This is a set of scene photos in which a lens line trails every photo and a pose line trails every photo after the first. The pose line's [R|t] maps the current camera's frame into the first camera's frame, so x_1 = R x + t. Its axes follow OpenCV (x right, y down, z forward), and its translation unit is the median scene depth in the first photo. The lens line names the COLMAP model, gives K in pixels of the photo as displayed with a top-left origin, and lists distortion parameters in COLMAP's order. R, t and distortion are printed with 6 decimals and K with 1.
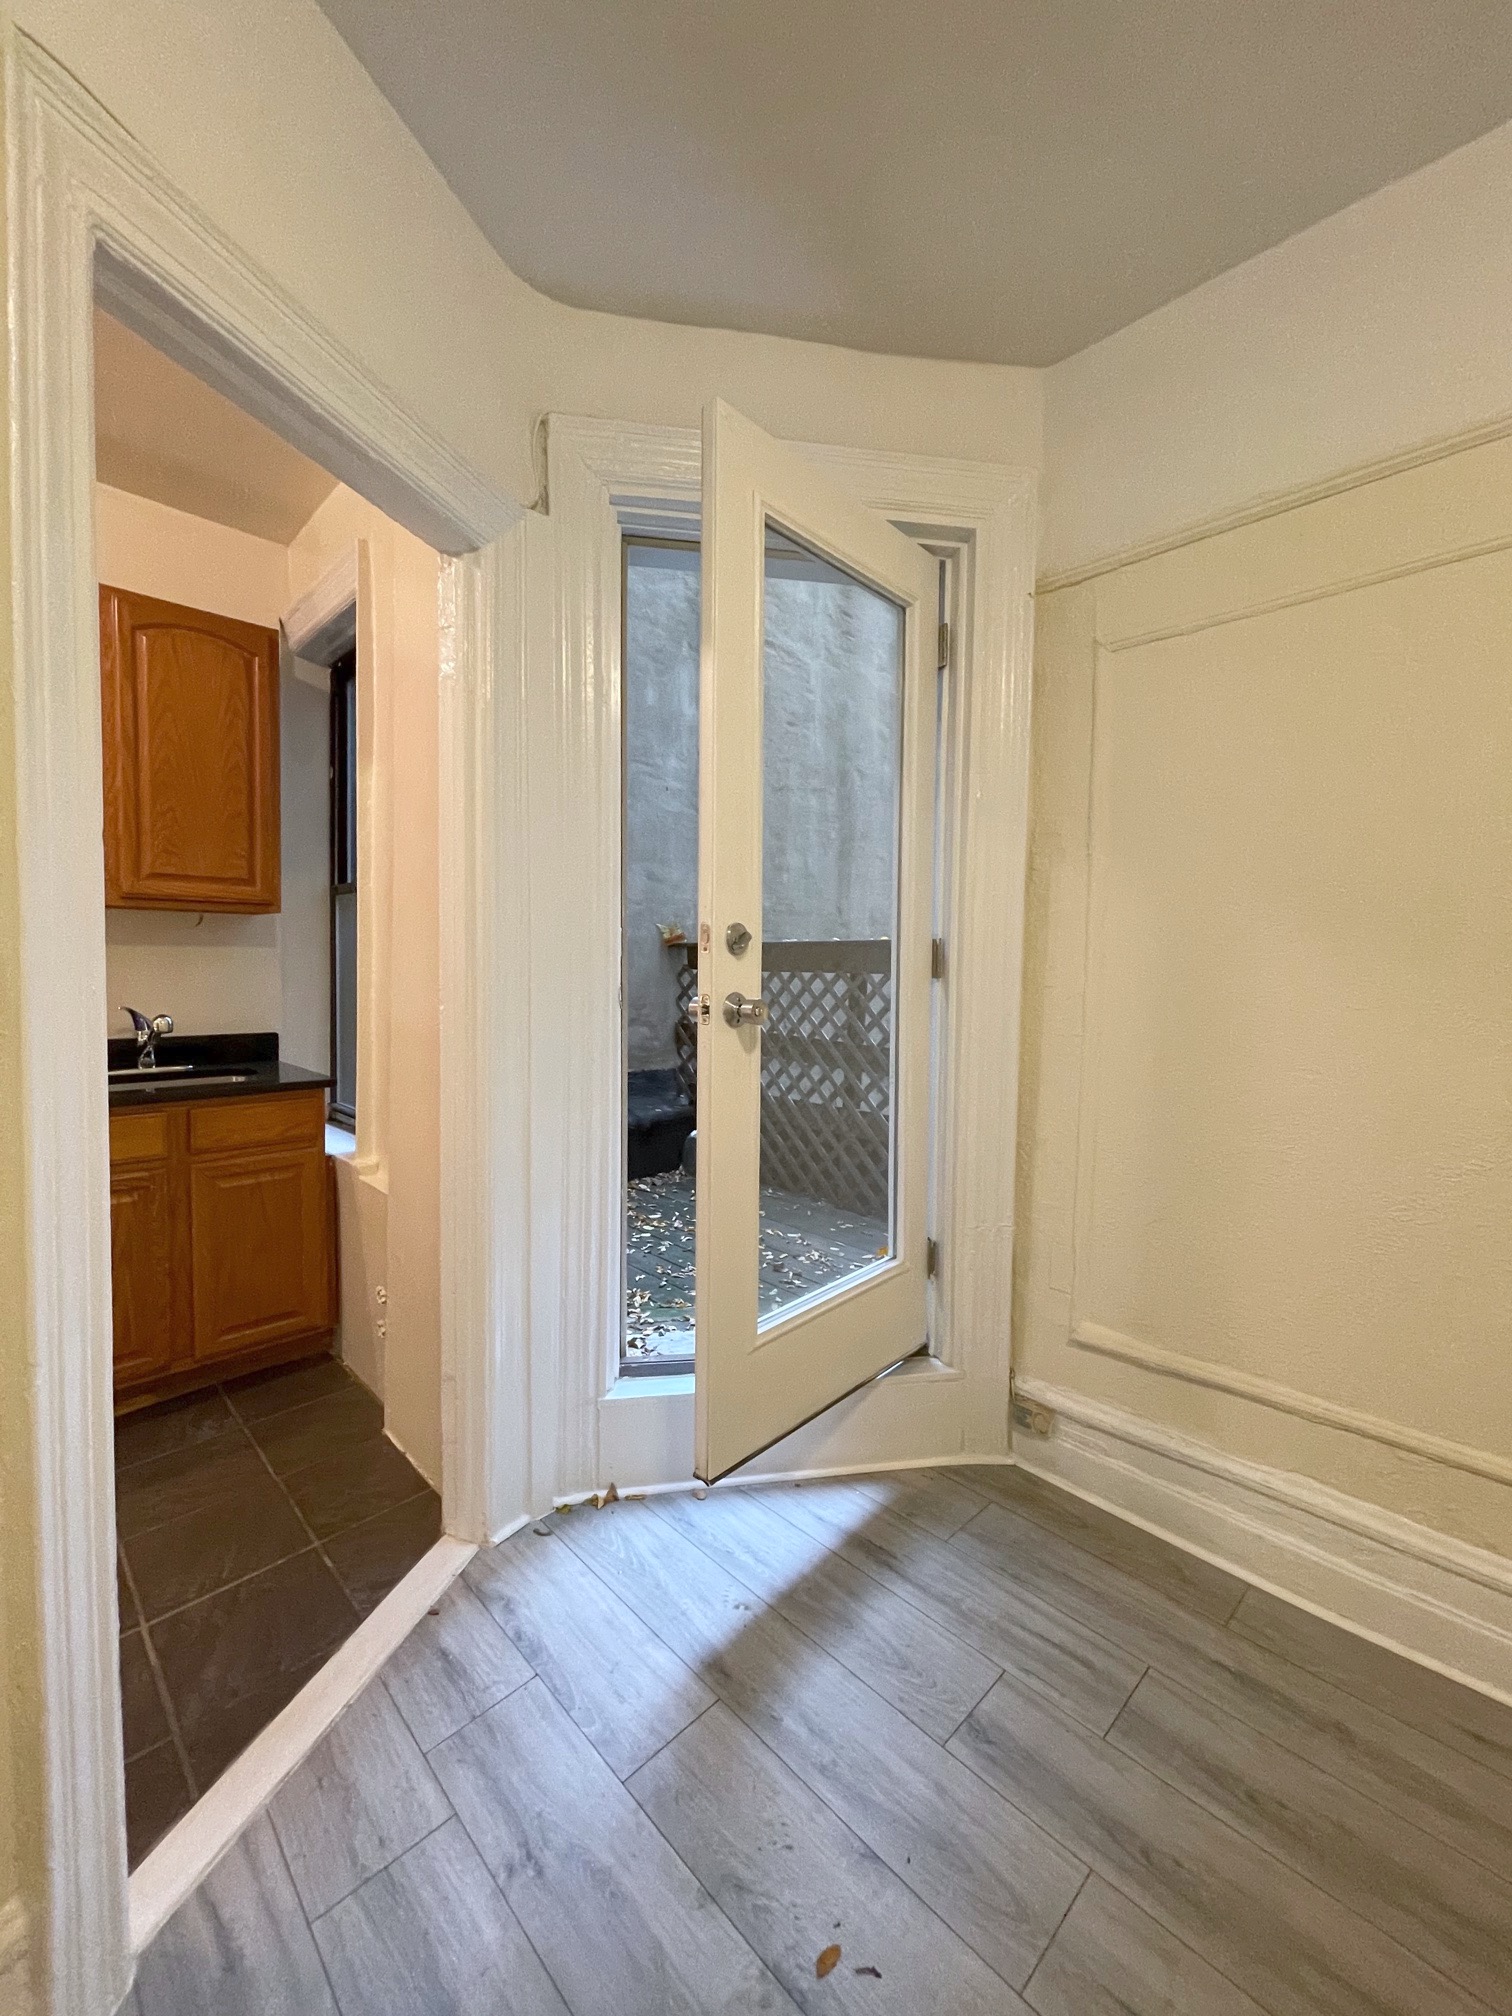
lens RADIAL K [[814.7, 0, 749.2], [0, 814.7, 998.2], [0, 0, 1]] dist [0.000338, 0.000223]
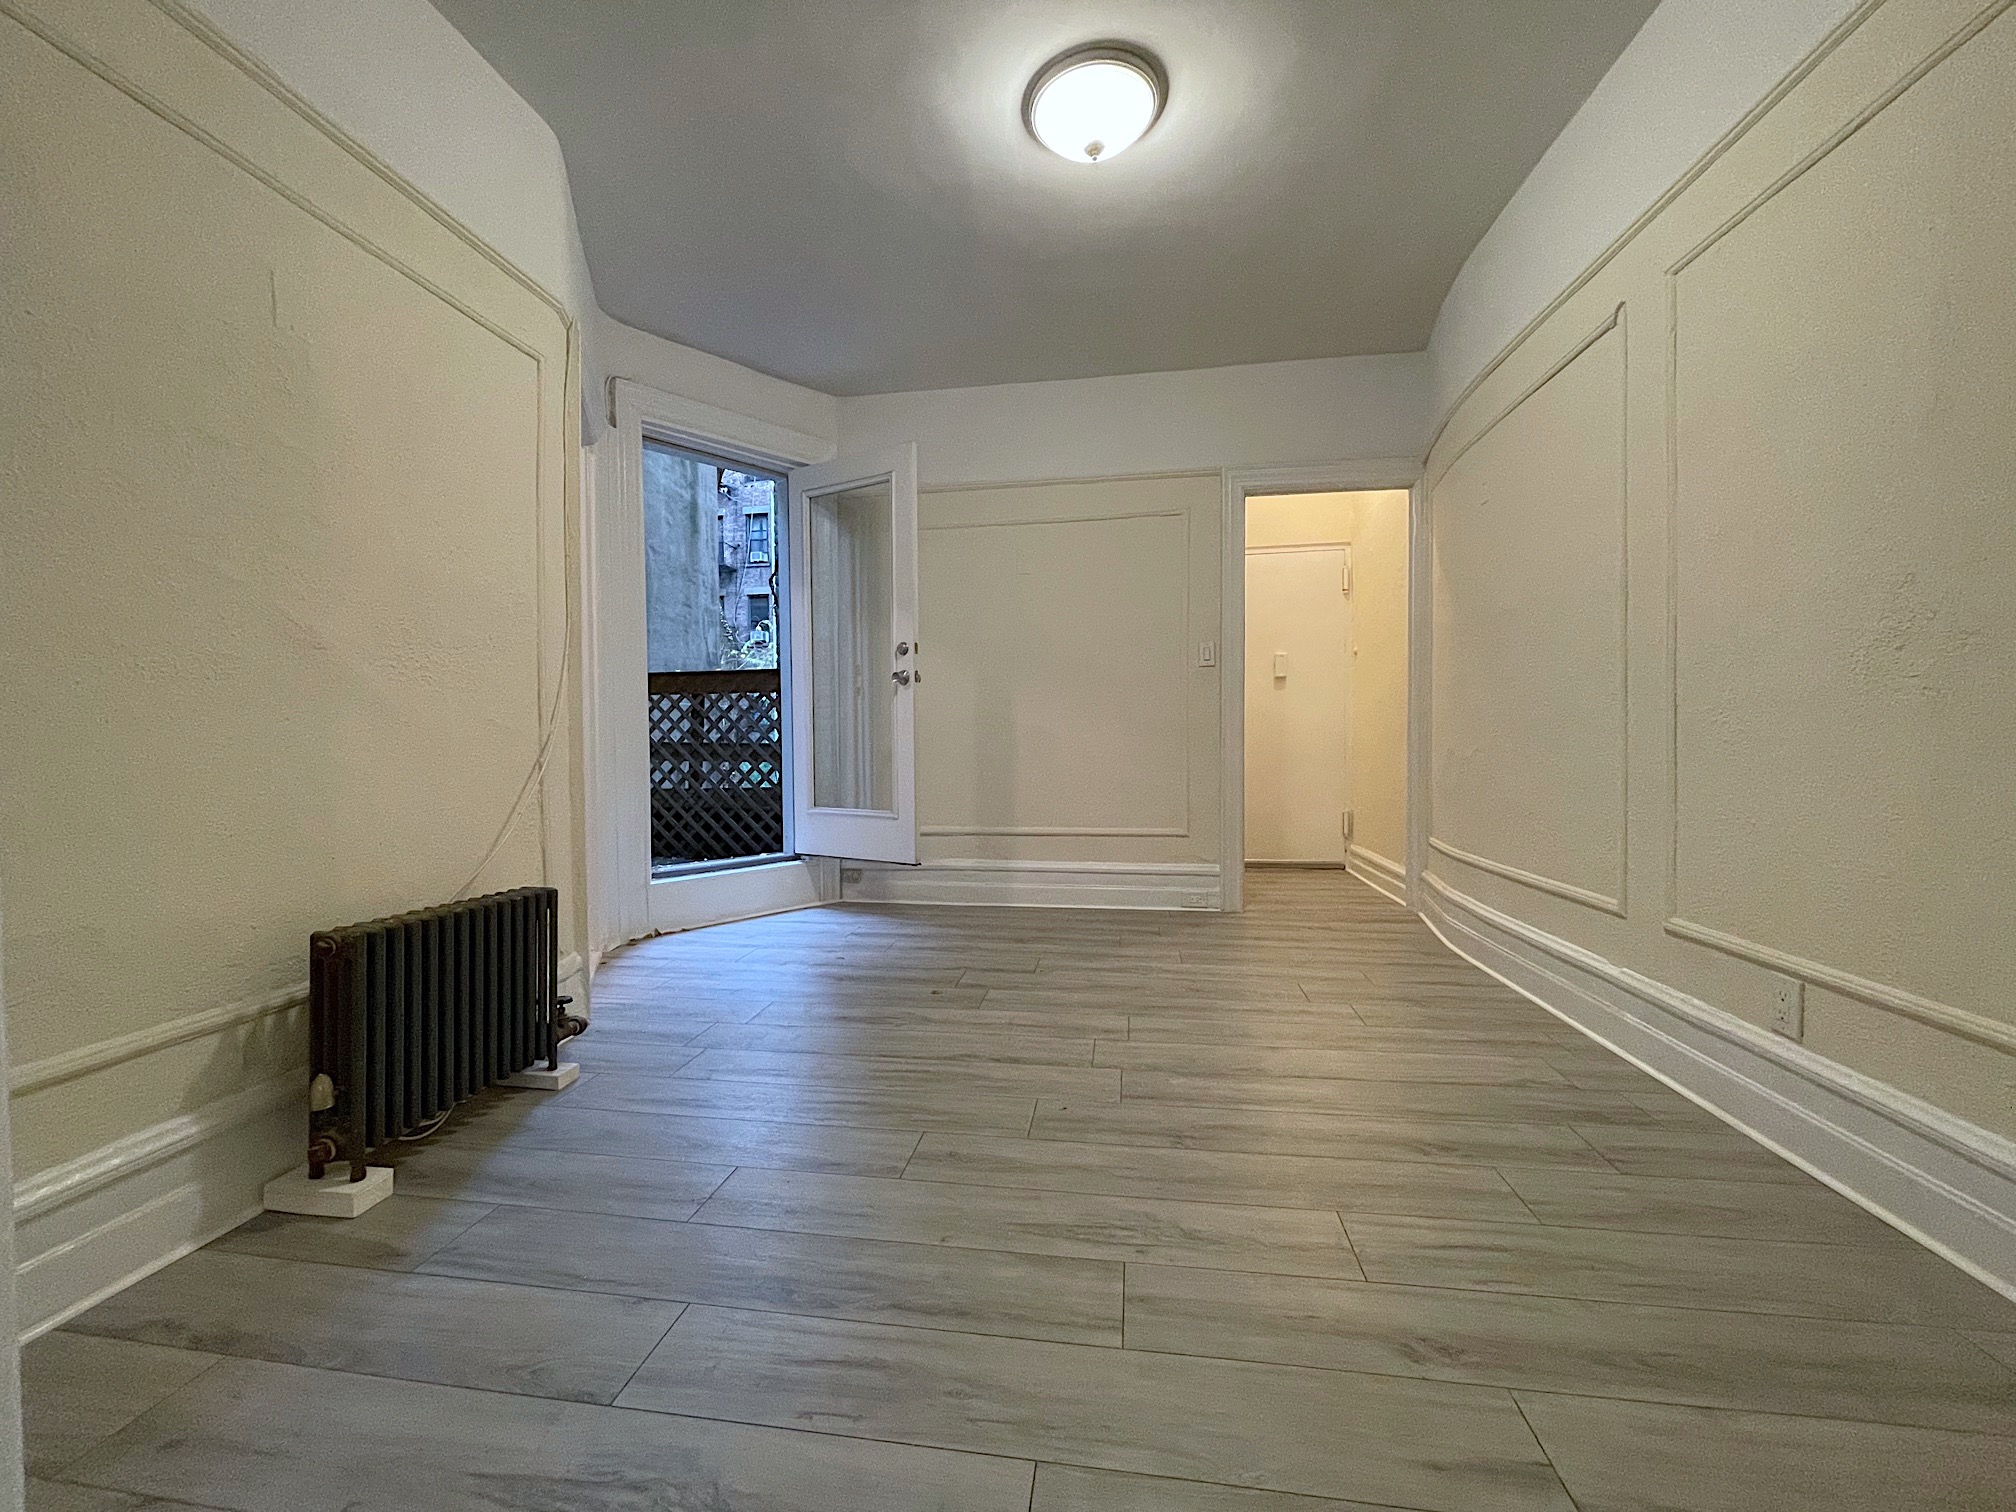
lens RADIAL K [[811.4, 0, 997.6], [0, 811.4, 765.7], [0, 0, 1]] dist [-0.000367, -0.000319]
pose [[0.801240, -0.038216, 0.597121, -0.295310], [0.043898, 0.999023, 0.005033, 0.108674], [-0.596731, 0.022180, 0.802135, -0.462464]]
